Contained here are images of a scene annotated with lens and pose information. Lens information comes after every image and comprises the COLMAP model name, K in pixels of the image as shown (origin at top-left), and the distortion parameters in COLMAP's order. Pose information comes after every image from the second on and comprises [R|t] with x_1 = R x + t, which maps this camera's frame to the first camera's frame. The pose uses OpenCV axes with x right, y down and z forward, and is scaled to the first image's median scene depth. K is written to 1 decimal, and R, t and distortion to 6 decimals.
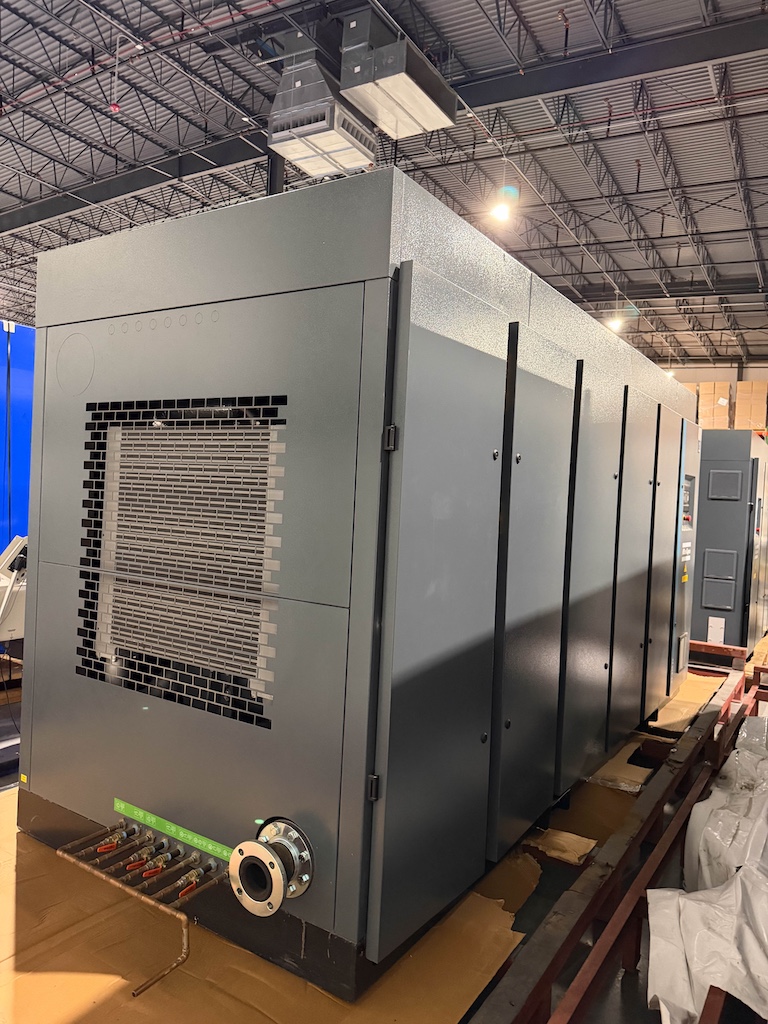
lens RADIAL K [[712.6, 0, 379.8], [0, 712.6, 525.9], [0, 0, 1]] dist [0.033882, -0.007188]
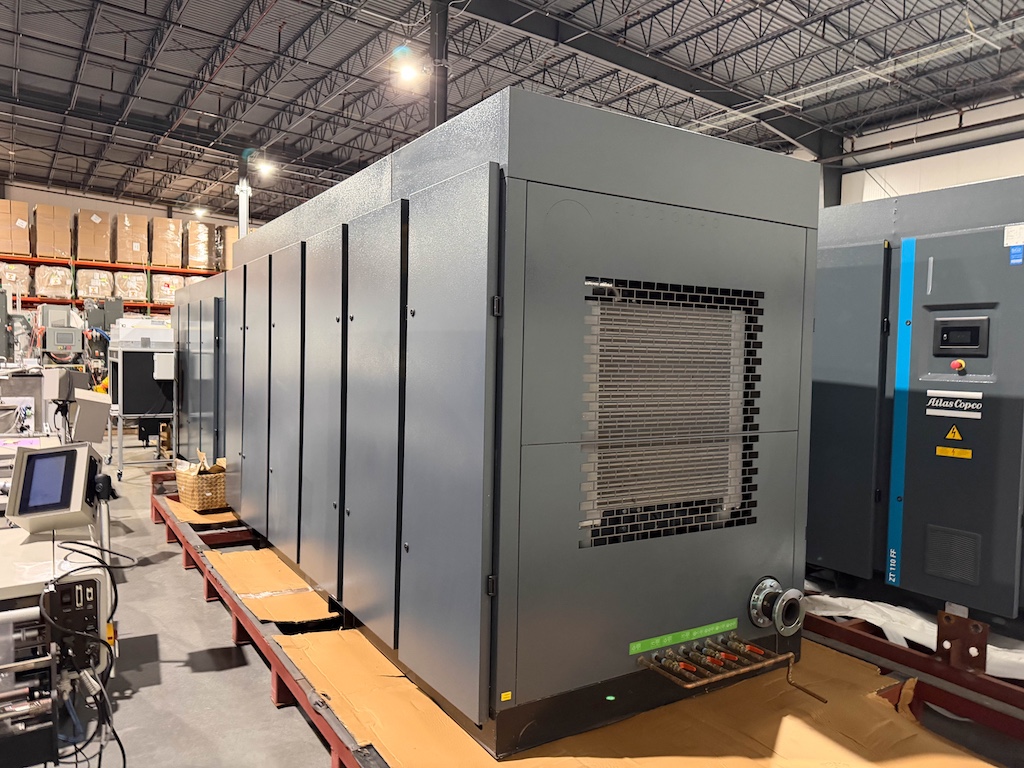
lens RADIAL K [[712.6, 0, 512.0], [0, 712.6, 384.0], [0, 0, 1]] dist [0.033882, -0.007188]
pose [[0.431076, -0.080667, 0.898703, -1.493756], [0.046981, 0.996651, 0.066923, -0.103723], [-0.901092, 0.013373, 0.433422, 0.734506]]
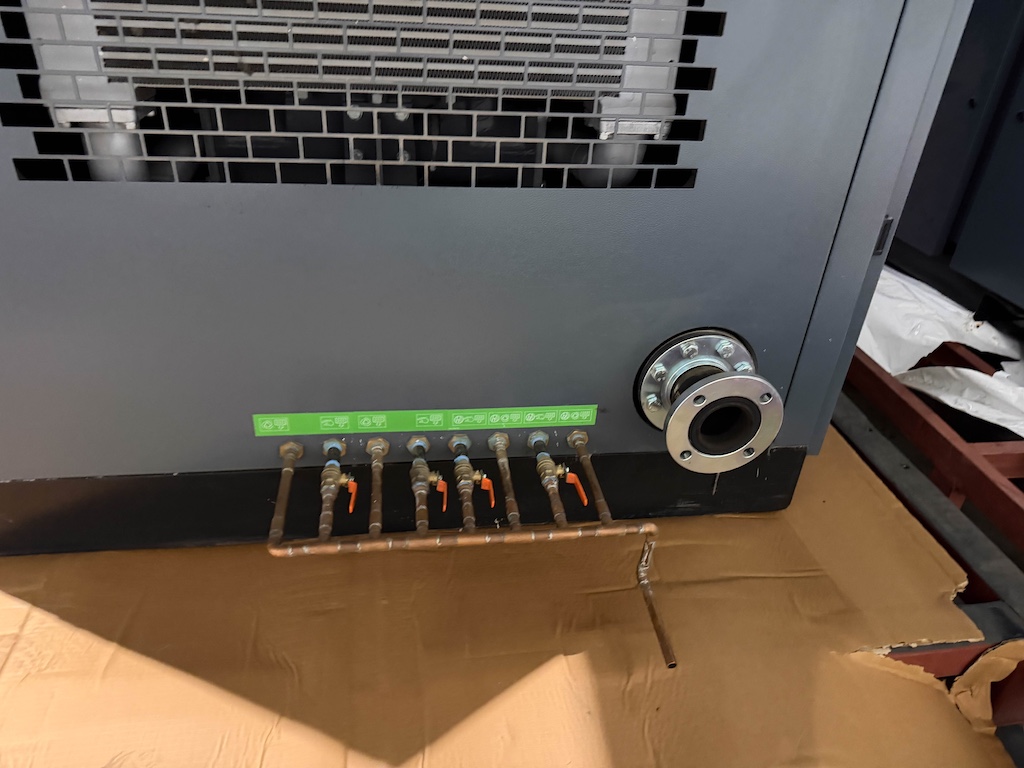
lens RADIAL K [[712.6, 0, 512.0], [0, 712.6, 384.0], [0, 0, 1]] dist [0.033882, -0.007188]
pose [[0.760547, -0.359213, 0.540864, -0.523738], [0.023829, 0.847899, 0.529622, 0.121261], [-0.648846, -0.389914, 0.653427, 0.629137]]
